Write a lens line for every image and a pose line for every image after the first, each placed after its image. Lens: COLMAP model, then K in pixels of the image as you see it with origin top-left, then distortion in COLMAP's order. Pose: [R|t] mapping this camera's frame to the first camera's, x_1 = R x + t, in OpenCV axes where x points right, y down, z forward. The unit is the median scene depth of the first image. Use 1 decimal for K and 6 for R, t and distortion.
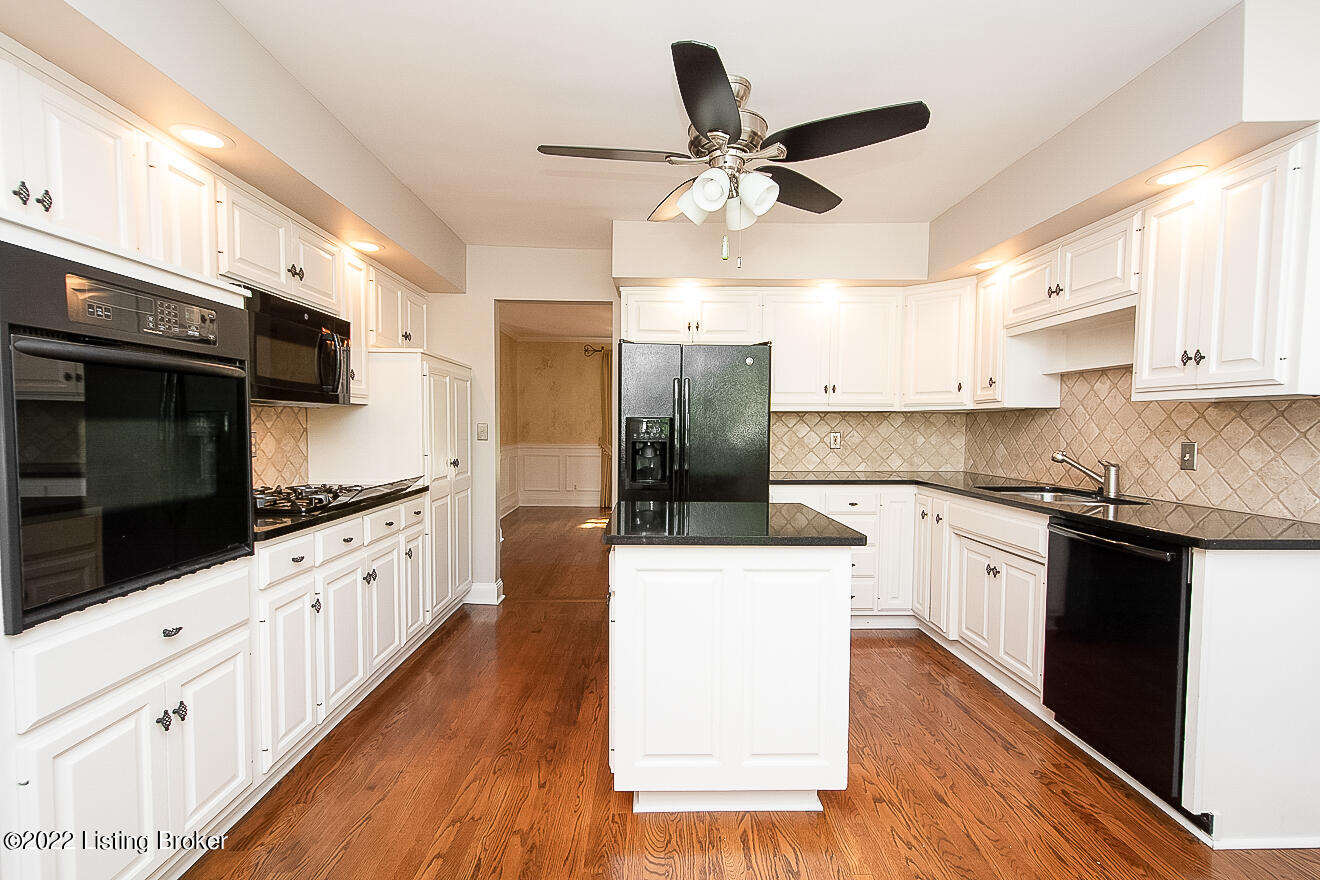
lens RADIAL K [[579.1, 0, 663.5], [0, 579.1, 447.0], [0, 0, 1]] dist [-0.012182, -0.000395]
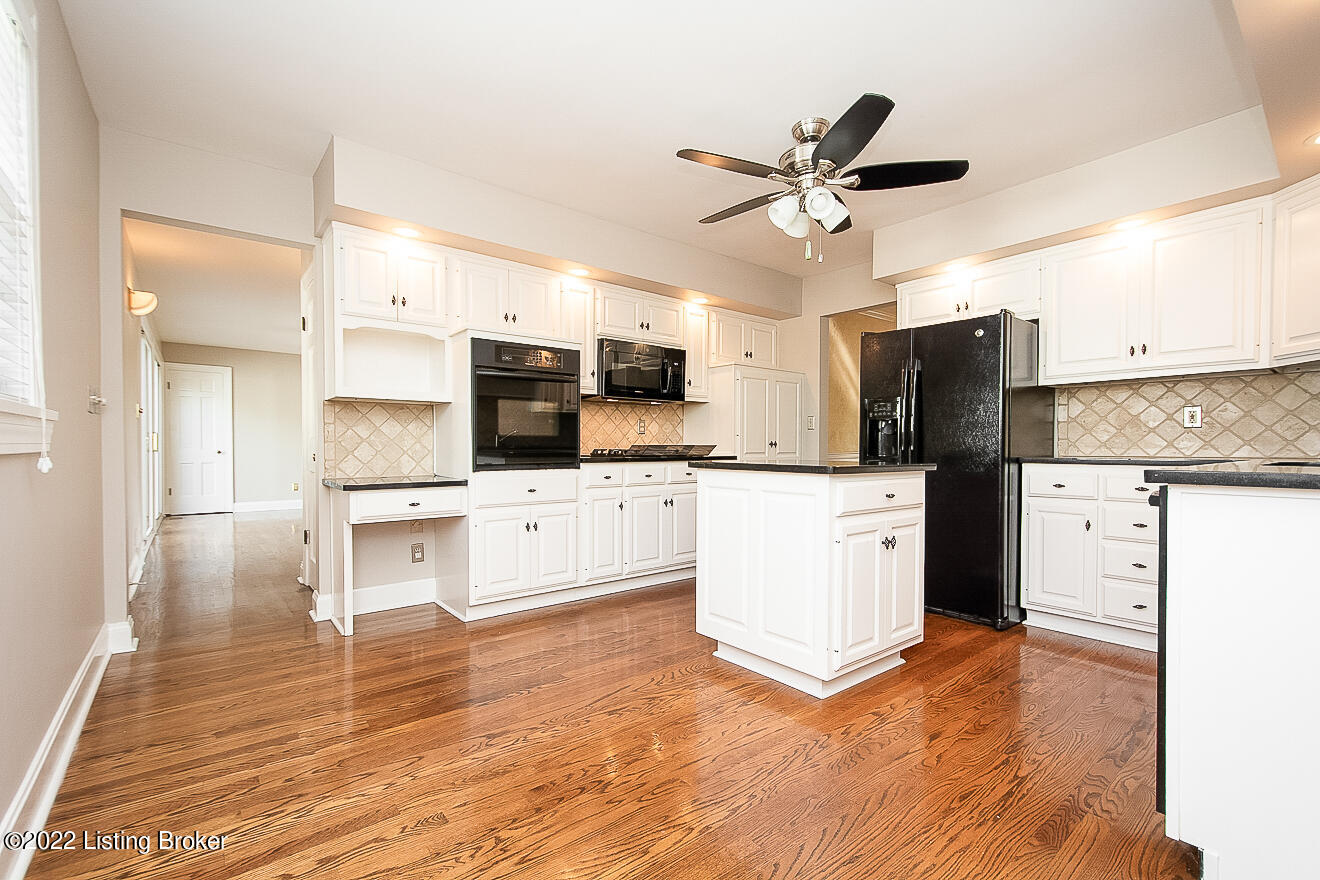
lens RADIAL K [[579.1, 0, 668.9], [0, 579.1, 452.2], [0, 0, 1]] dist [-0.012182, -0.000395]
pose [[0.605101, -0.000438, -0.796149, 0.692113], [-0.026829, 0.999421, -0.020942, 0.100053], [0.795697, 0.034032, 0.604739, -0.001062]]
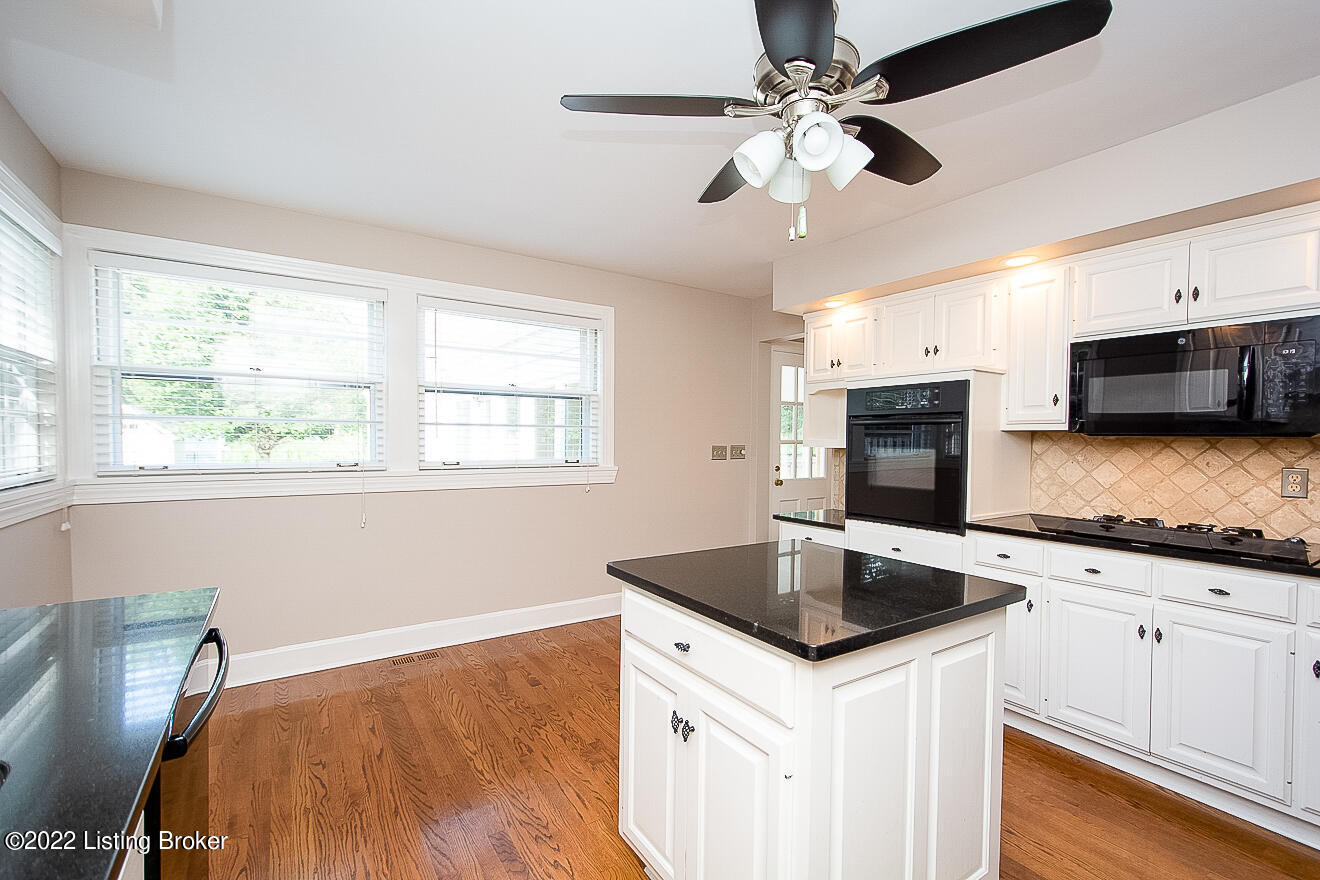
lens RADIAL K [[579.1, 0, 660.5], [0, 579.1, 436.8], [0, 0, 1]] dist [-0.012182, -0.000395]
pose [[-0.856010, -0.025044, -0.516352, 0.493289], [-0.044732, 0.998668, 0.025720, -0.052476], [0.515020, 0.045114, -0.855990, 1.170376]]
